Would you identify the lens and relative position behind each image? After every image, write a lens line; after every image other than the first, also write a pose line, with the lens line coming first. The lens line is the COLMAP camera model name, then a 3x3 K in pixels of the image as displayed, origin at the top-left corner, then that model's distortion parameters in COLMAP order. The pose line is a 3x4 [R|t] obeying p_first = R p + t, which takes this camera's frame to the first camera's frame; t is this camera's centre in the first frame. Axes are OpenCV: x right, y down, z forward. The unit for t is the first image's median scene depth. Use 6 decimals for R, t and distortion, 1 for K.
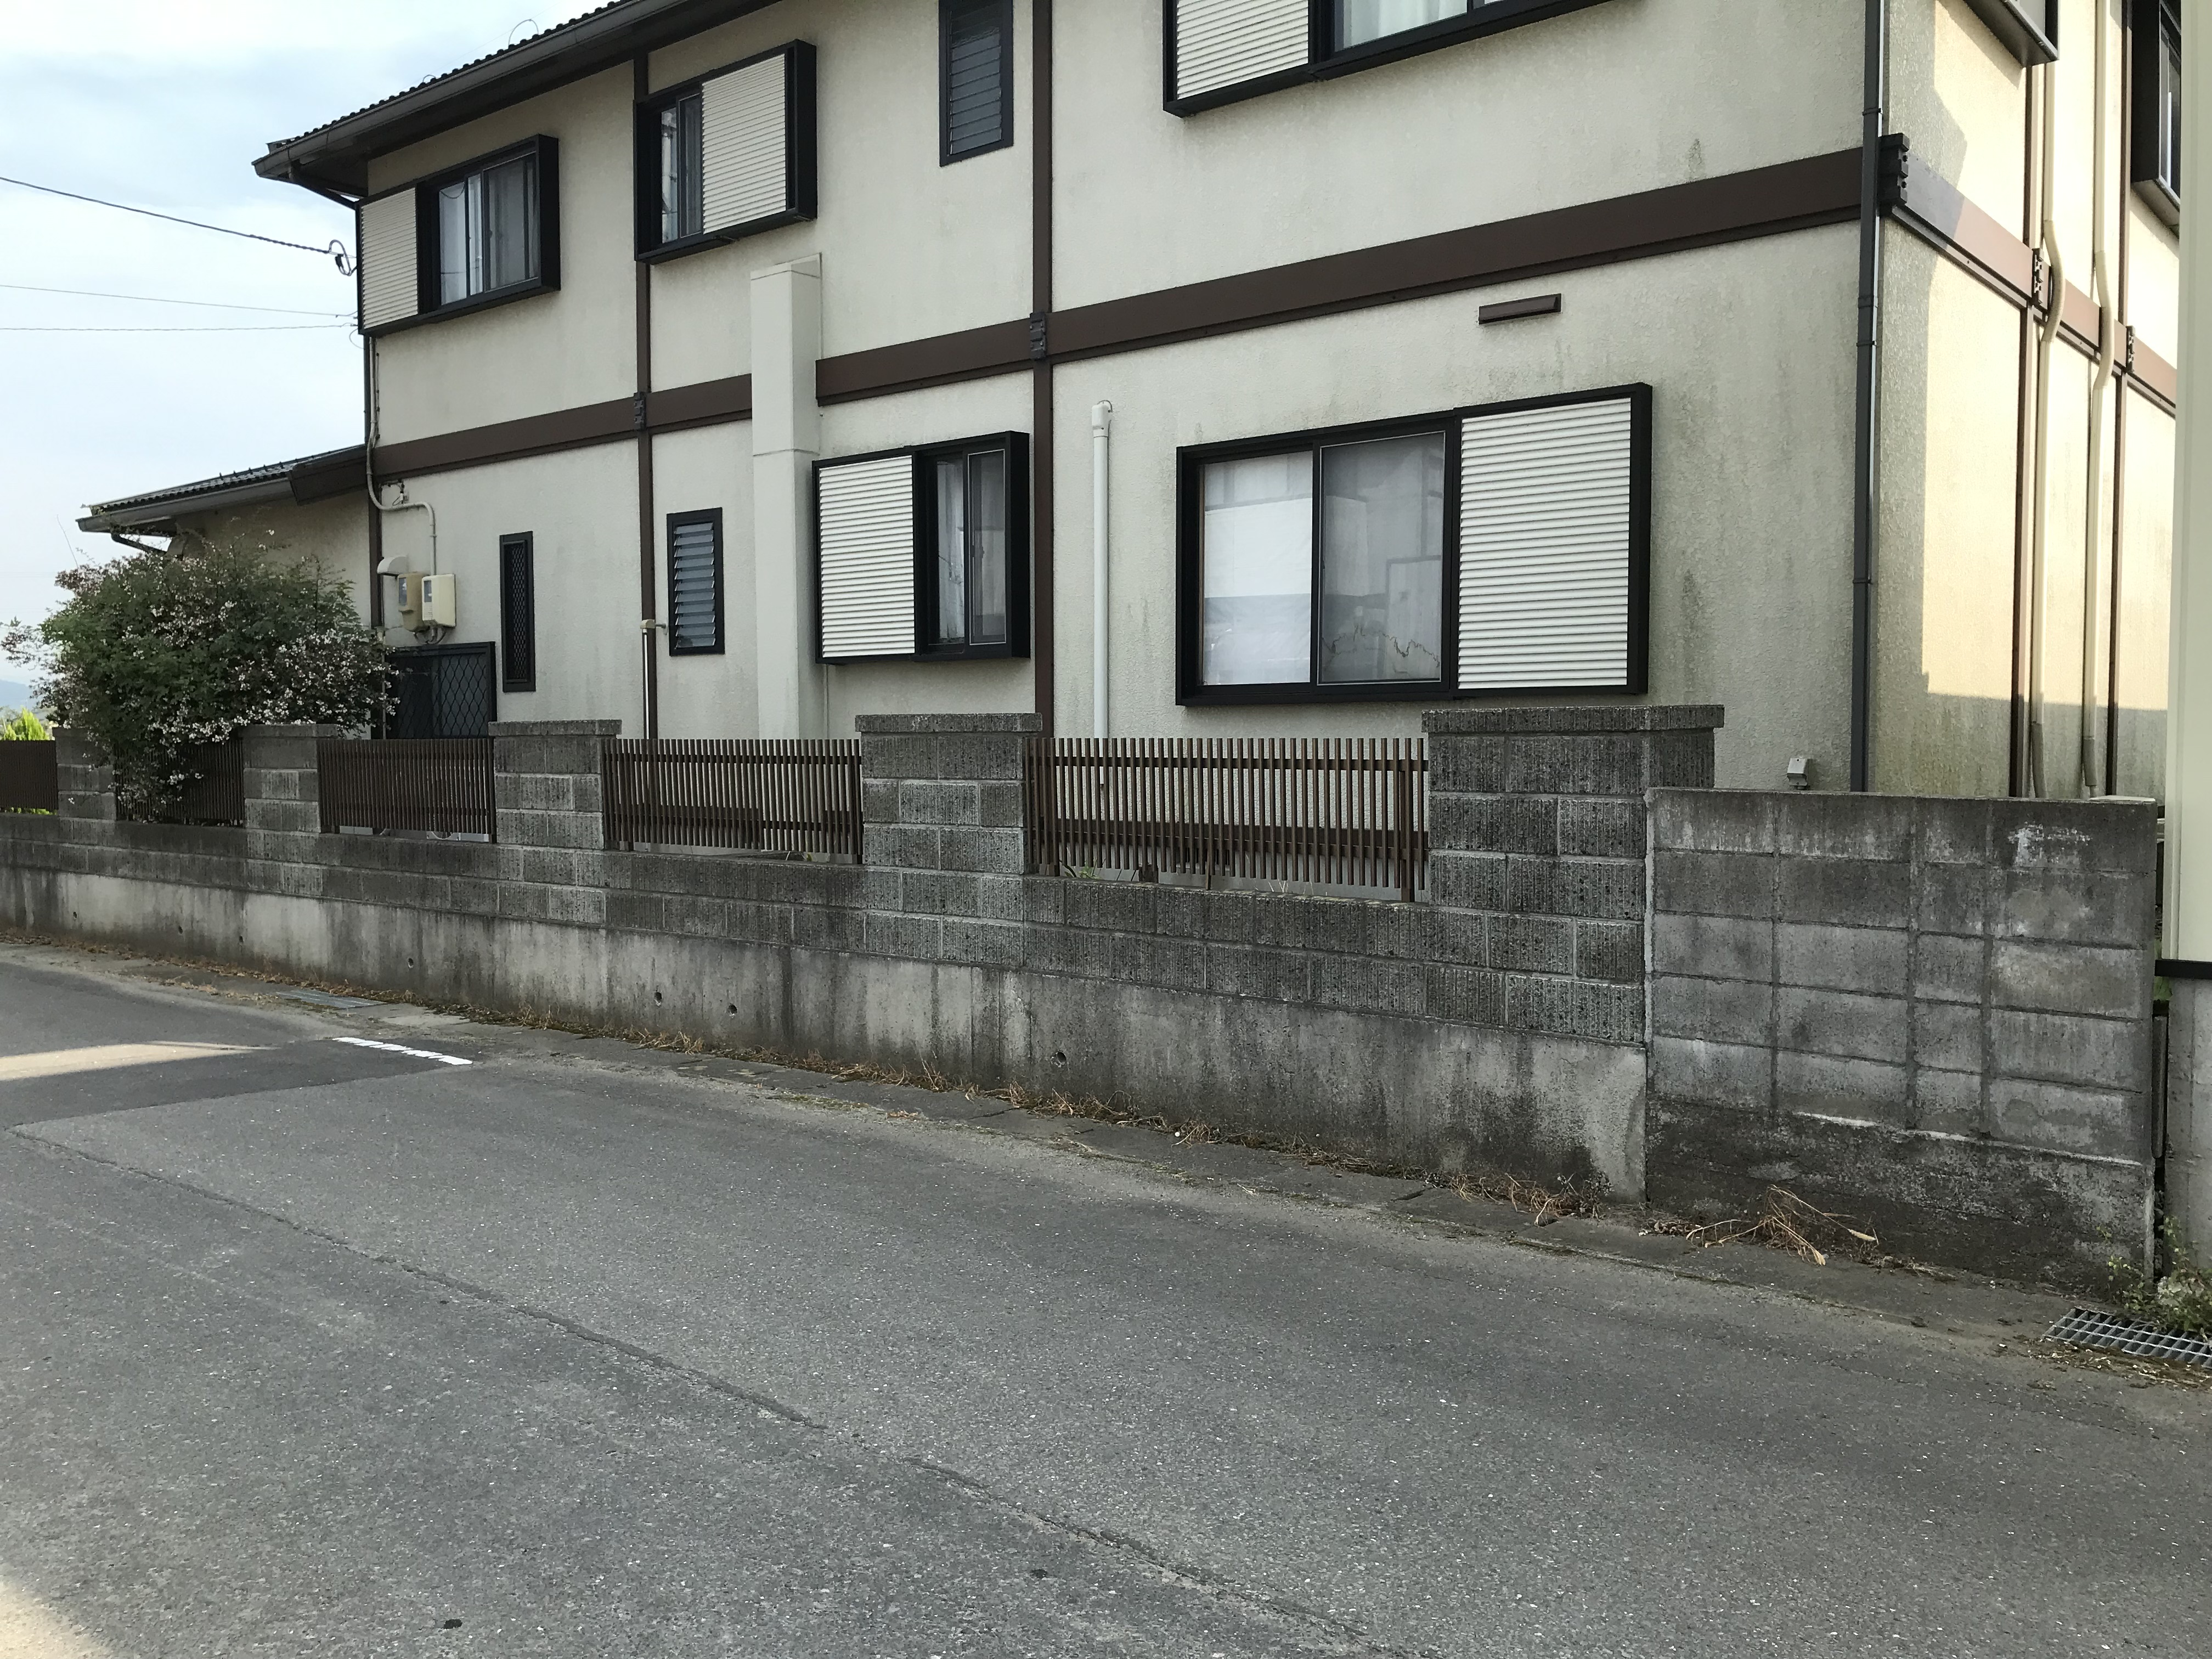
lens RADIAL K [[1805.3, 0, 1095.5], [0, 1805.3, 824.1], [0, 0, 1]] dist [0.026714, -0.026916]
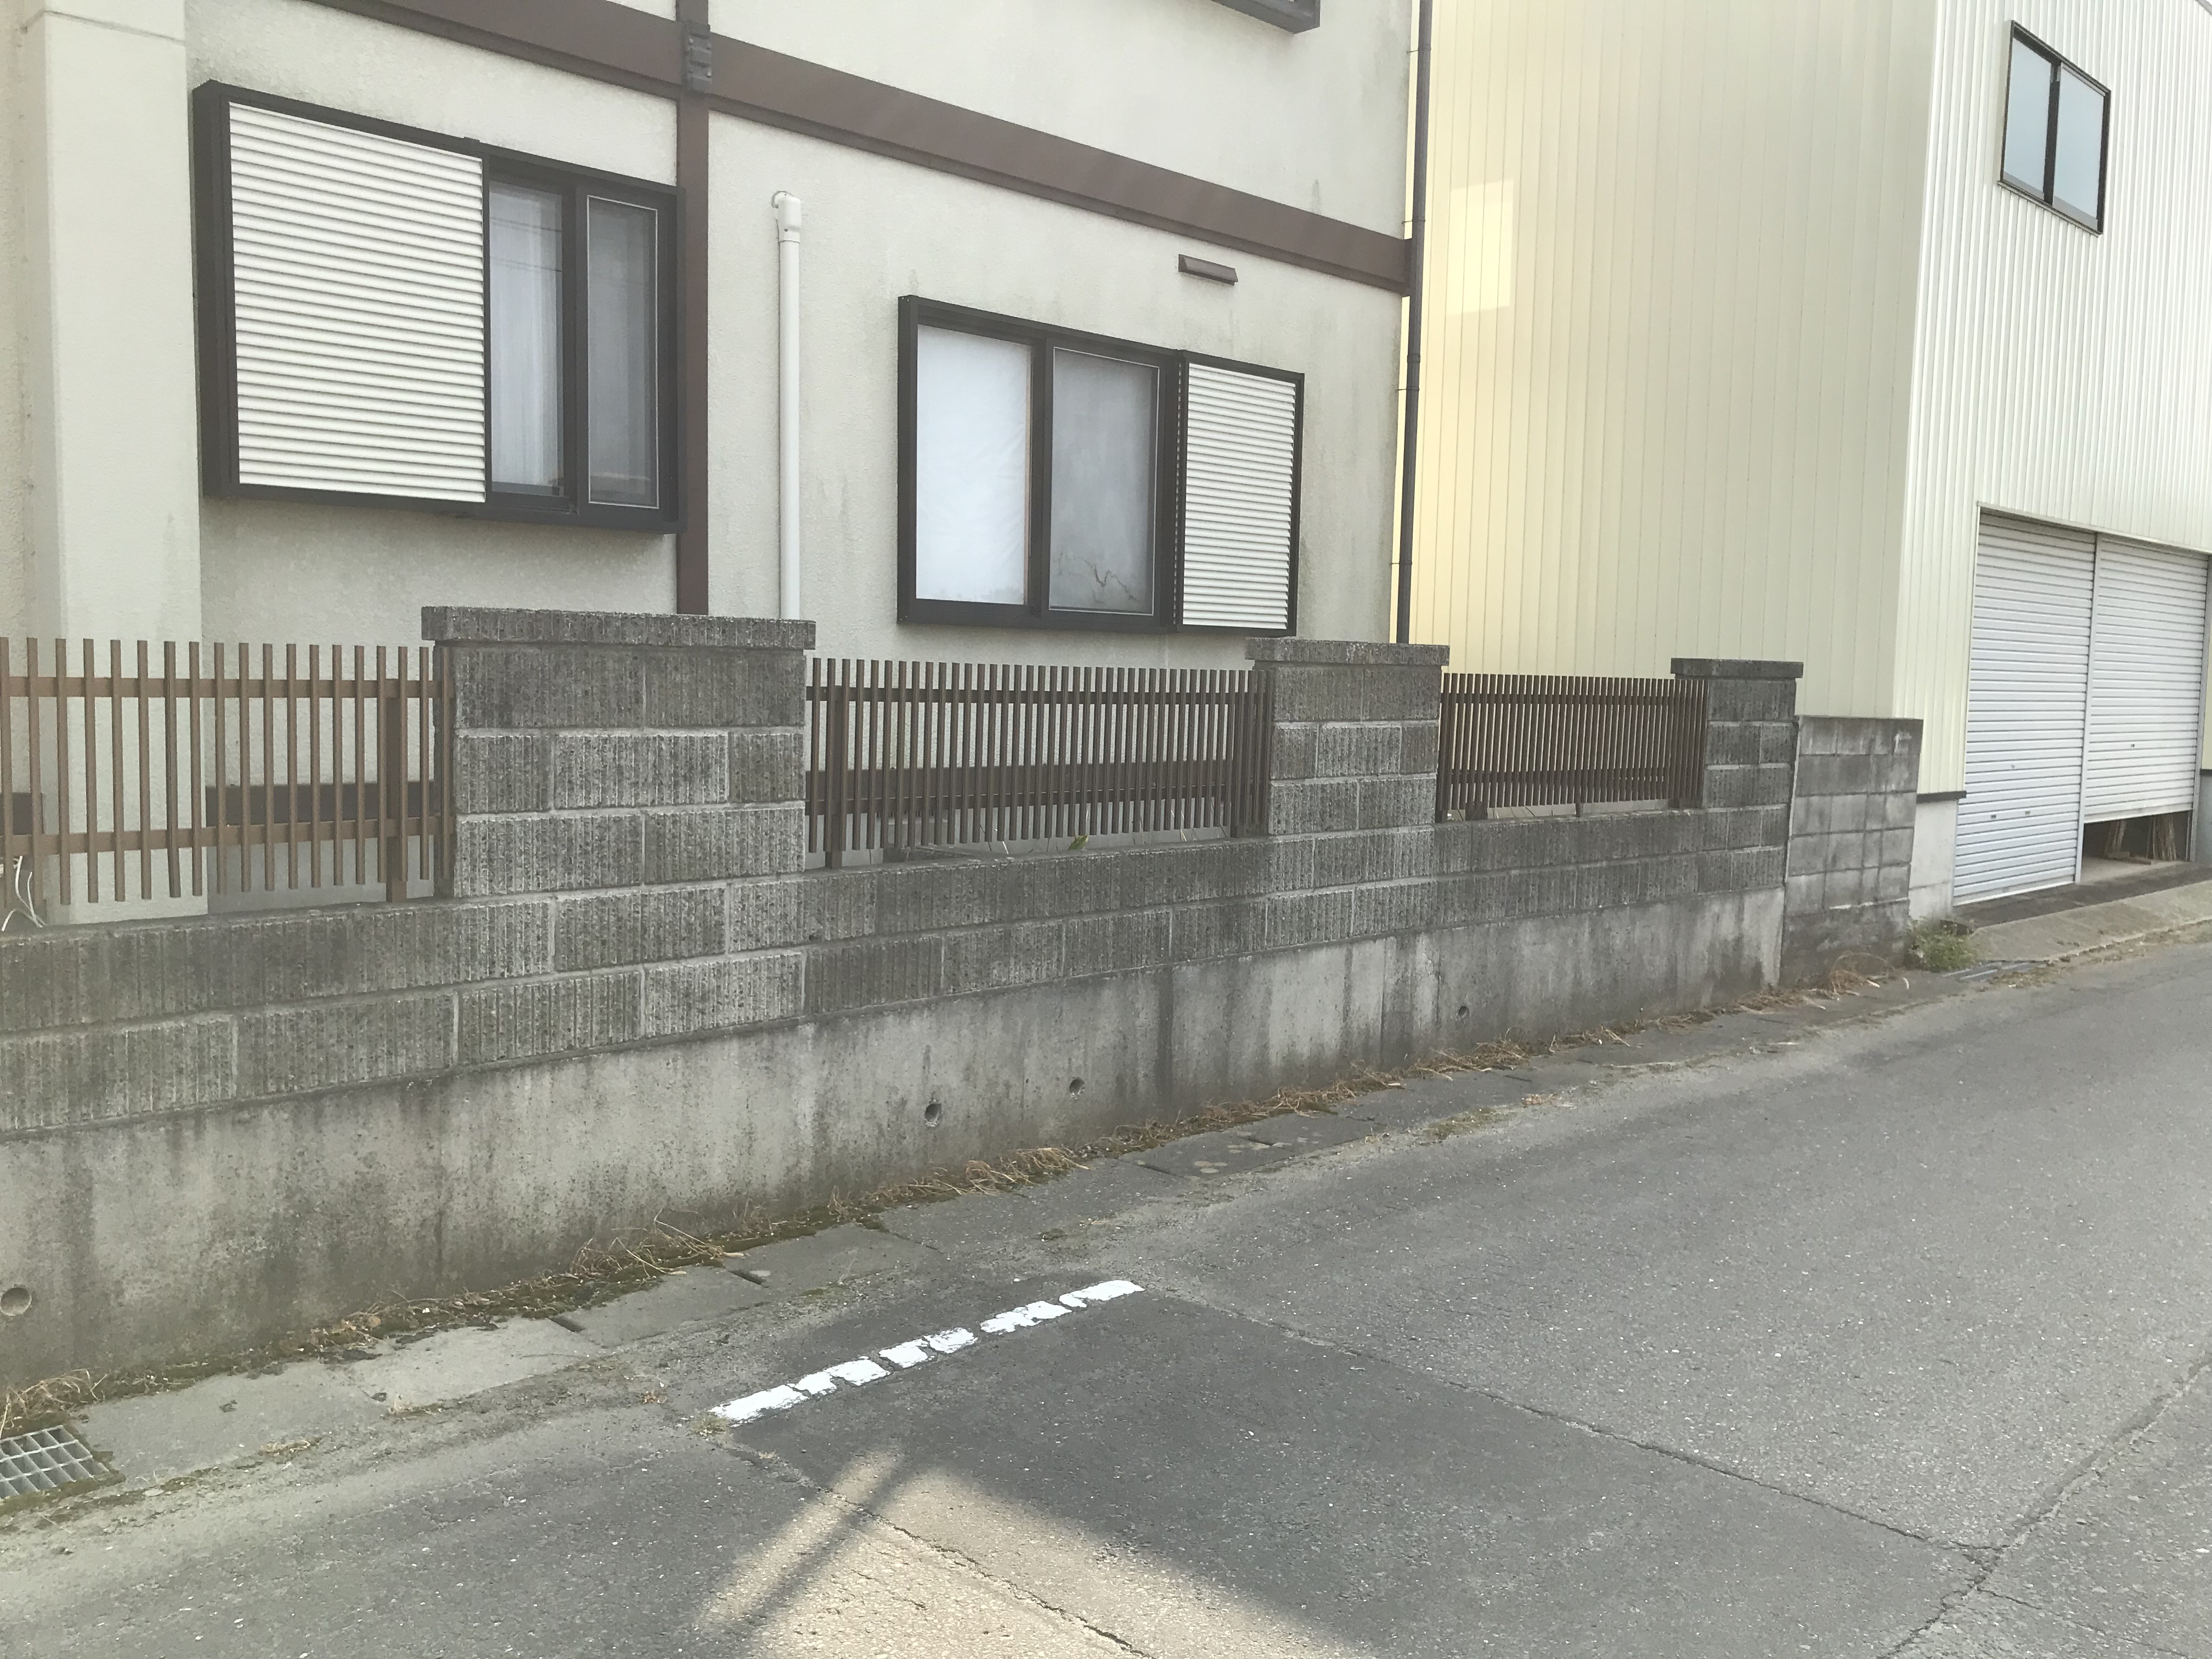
lens RADIAL K [[1805.3, 0, 1099.4], [0, 1805.3, 827.7], [0, 0, 1]] dist [0.026714, -0.026916]
pose [[0.106478, -0.079130, 0.991161, -0.779964], [0.026025, 0.996709, 0.076777, -0.035984], [-0.993974, 0.017620, 0.108187, 0.866930]]
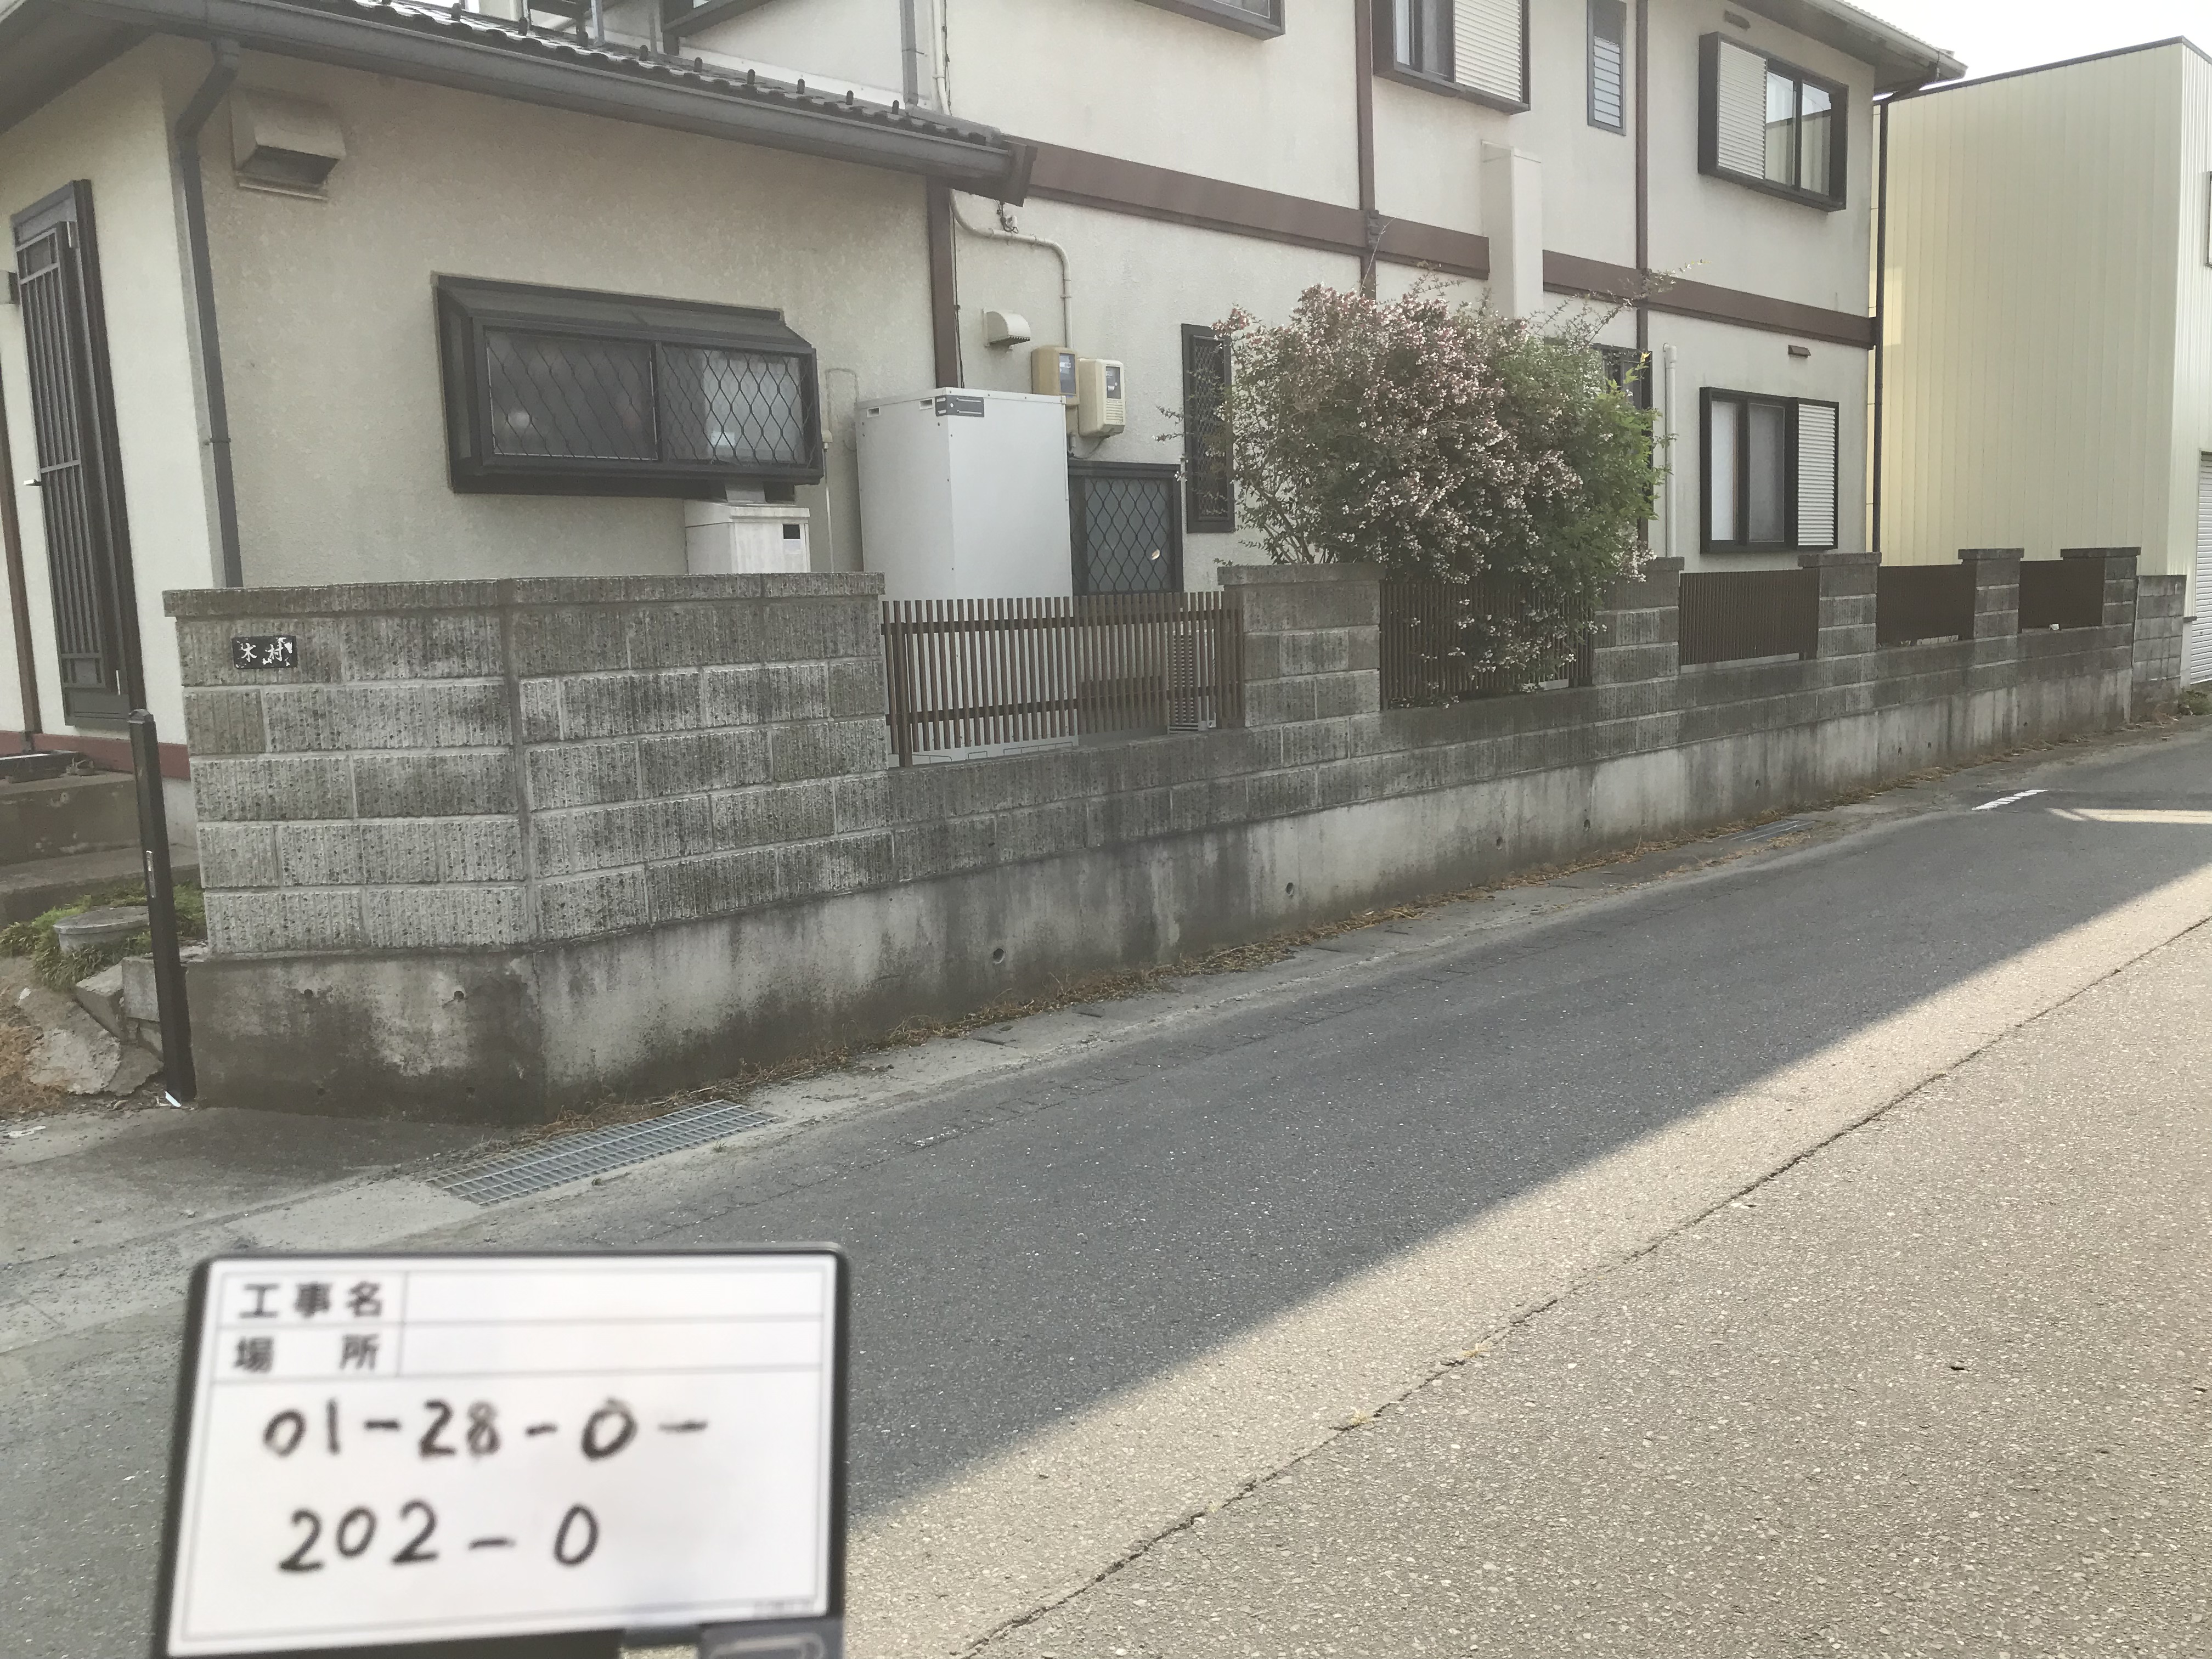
lens RADIAL K [[1805.3, 0, 1104.5], [0, 1805.3, 821.6], [0, 0, 1]] dist [0.026714, -0.026916]
pose [[0.077956, -0.121113, 0.989573, -1.658598], [0.084899, 0.989794, 0.114452, -0.062680], [-0.993335, 0.075091, 0.087443, 1.465795]]
